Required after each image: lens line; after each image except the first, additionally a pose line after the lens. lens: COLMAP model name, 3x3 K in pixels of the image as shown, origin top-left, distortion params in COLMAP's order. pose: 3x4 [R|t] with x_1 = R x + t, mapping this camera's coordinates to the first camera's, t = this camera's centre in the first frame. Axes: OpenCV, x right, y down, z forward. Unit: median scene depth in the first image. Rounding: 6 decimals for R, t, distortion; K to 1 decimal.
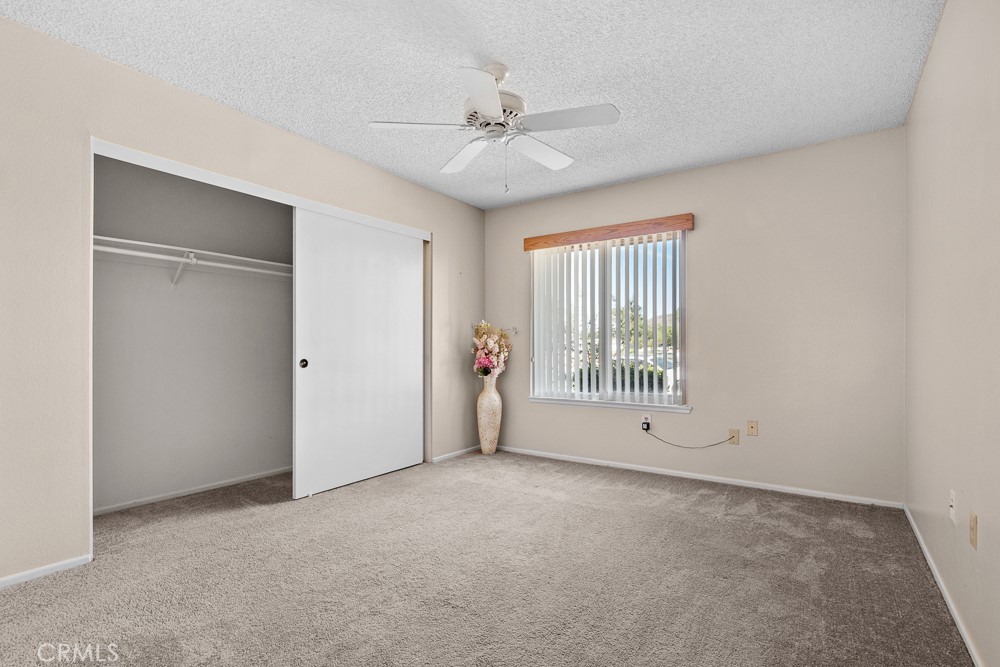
lens RADIAL K [[476.2, 0, 498.2], [0, 476.2, 338.3], [0, 0, 1]] dist [-0.016444, 0.002413]
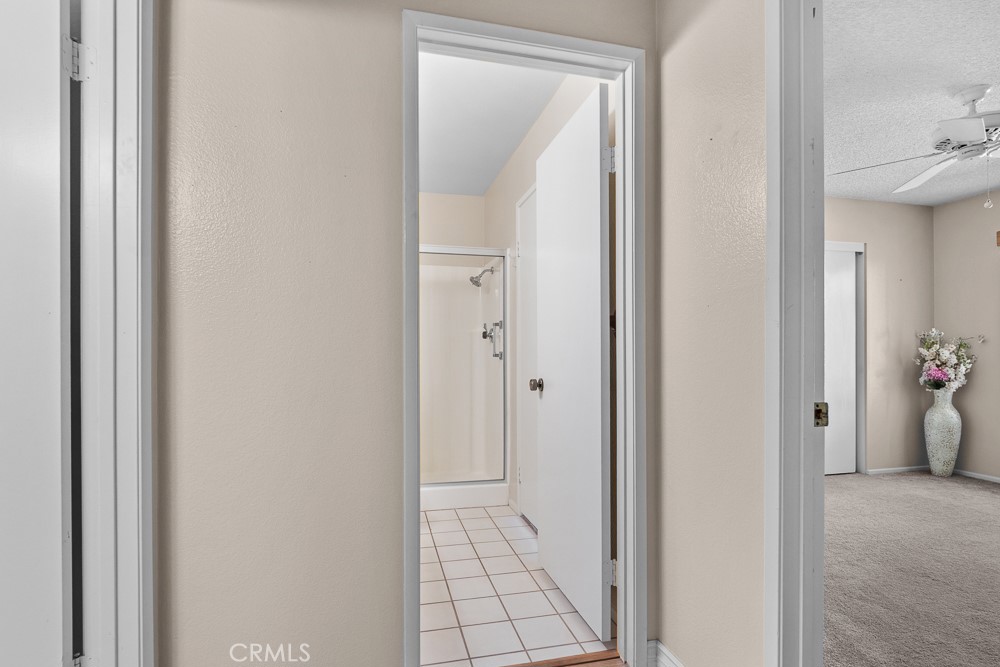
lens RADIAL K [[476.2, 0, 489.1], [0, 476.2, 353.5], [0, 0, 1]] dist [-0.016444, 0.002413]
pose [[0.735446, -0.005206, -0.677563, -0.047465], [0.011017, 0.999930, 0.004275, -0.003500], [0.677493, -0.010609, 0.735452, -0.242983]]
